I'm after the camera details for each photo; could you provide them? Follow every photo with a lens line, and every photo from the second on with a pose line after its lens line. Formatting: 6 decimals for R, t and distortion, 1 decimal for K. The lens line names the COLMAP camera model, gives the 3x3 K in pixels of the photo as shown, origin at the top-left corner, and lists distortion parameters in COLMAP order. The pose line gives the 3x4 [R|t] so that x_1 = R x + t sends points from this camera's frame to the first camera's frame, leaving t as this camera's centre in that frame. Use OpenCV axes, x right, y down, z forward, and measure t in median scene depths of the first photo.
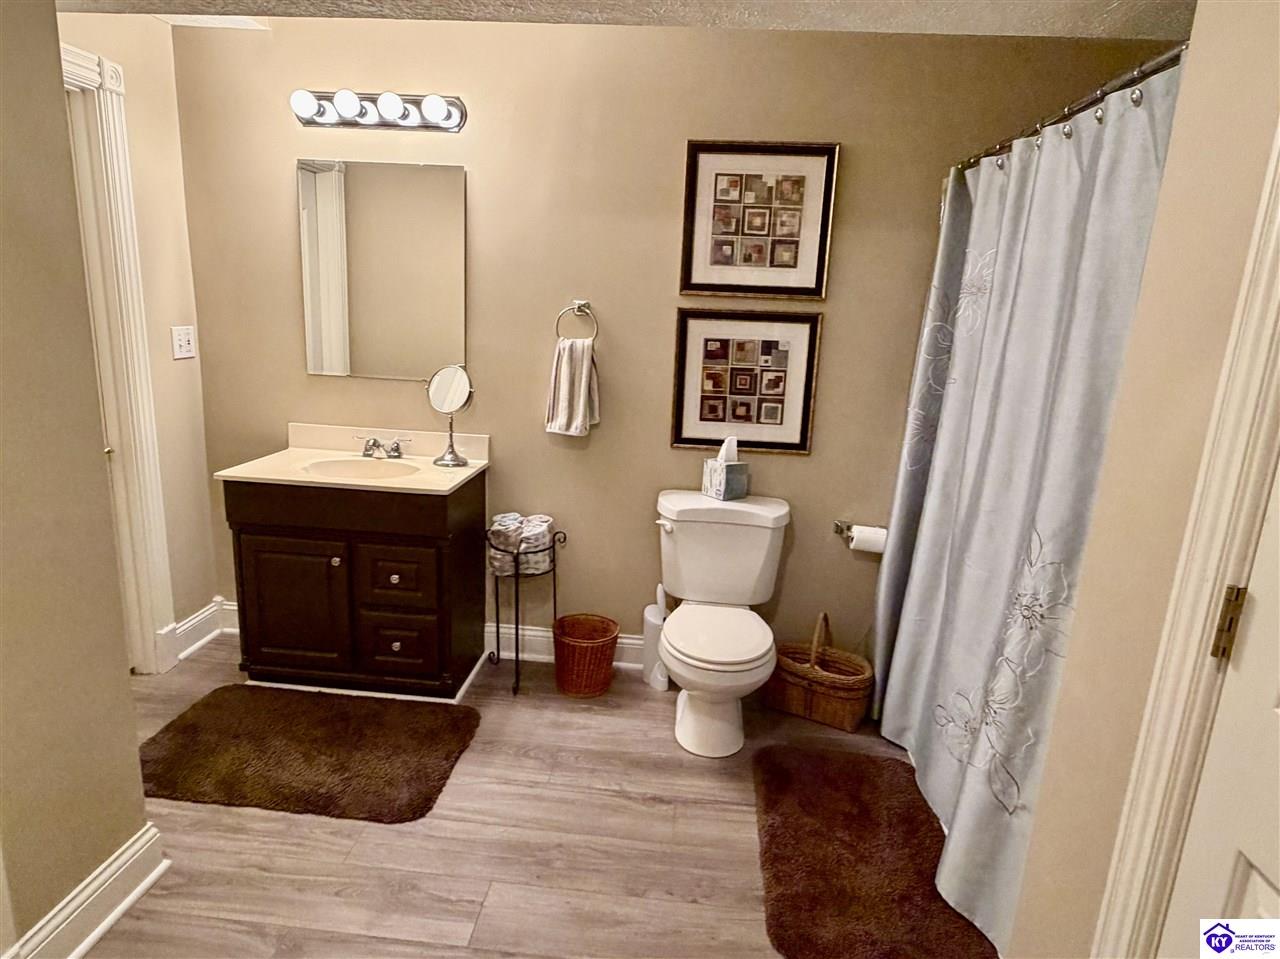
lens RADIAL K [[750.8, 0, 641.8], [0, 750.8, 477.8], [0, 0, 1]] dist [-0.002384, 0.006625]
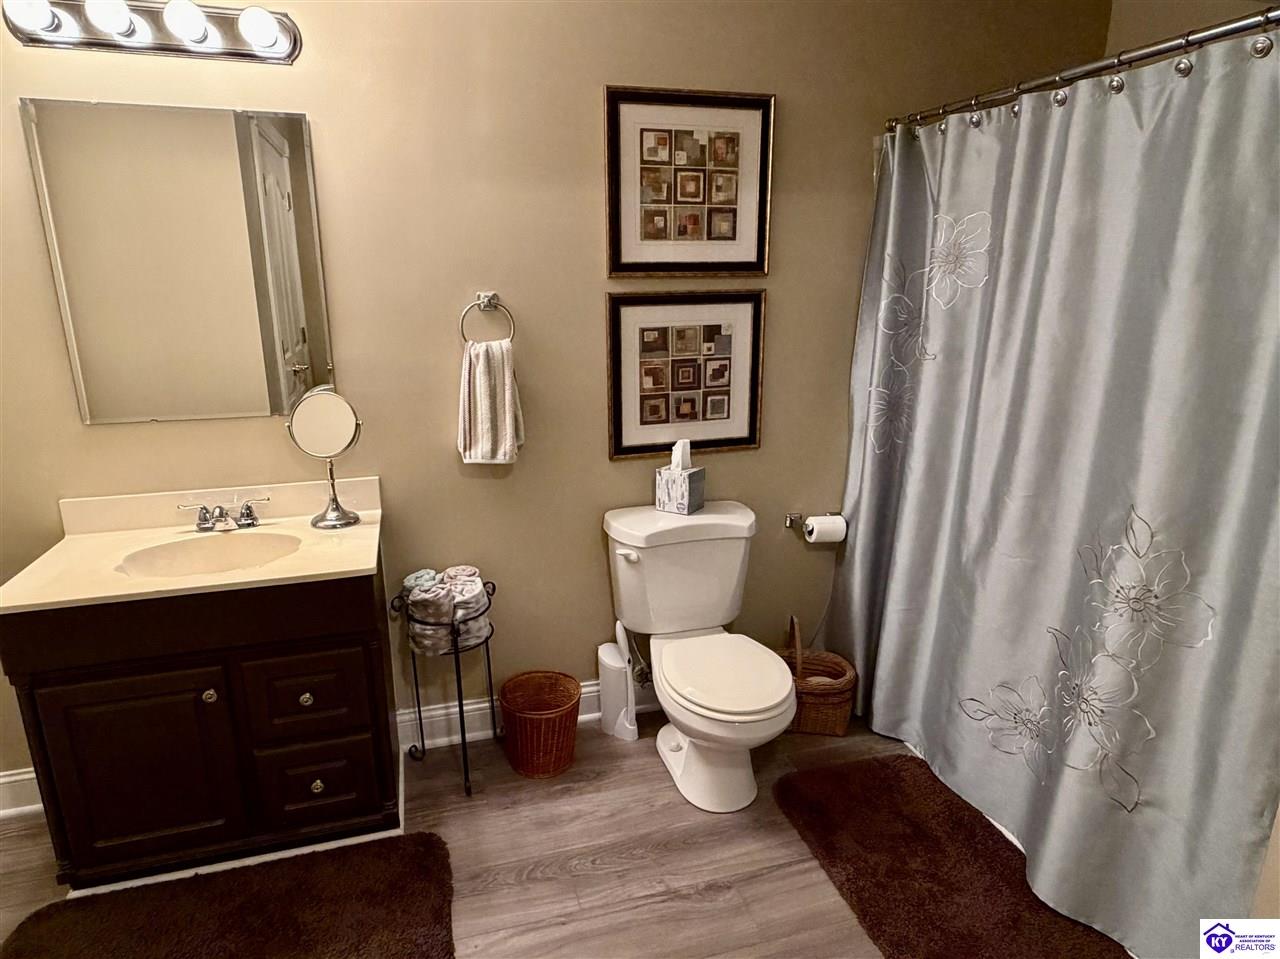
lens RADIAL K [[750.8, 0, 636.9], [0, 750.8, 478.7], [0, 0, 1]] dist [-0.002384, 0.006625]
pose [[0.931861, -0.144480, 0.332808, -0.228164], [0.129222, 0.989305, 0.067659, -0.077107], [-0.339023, -0.020042, 0.940564, 0.207360]]
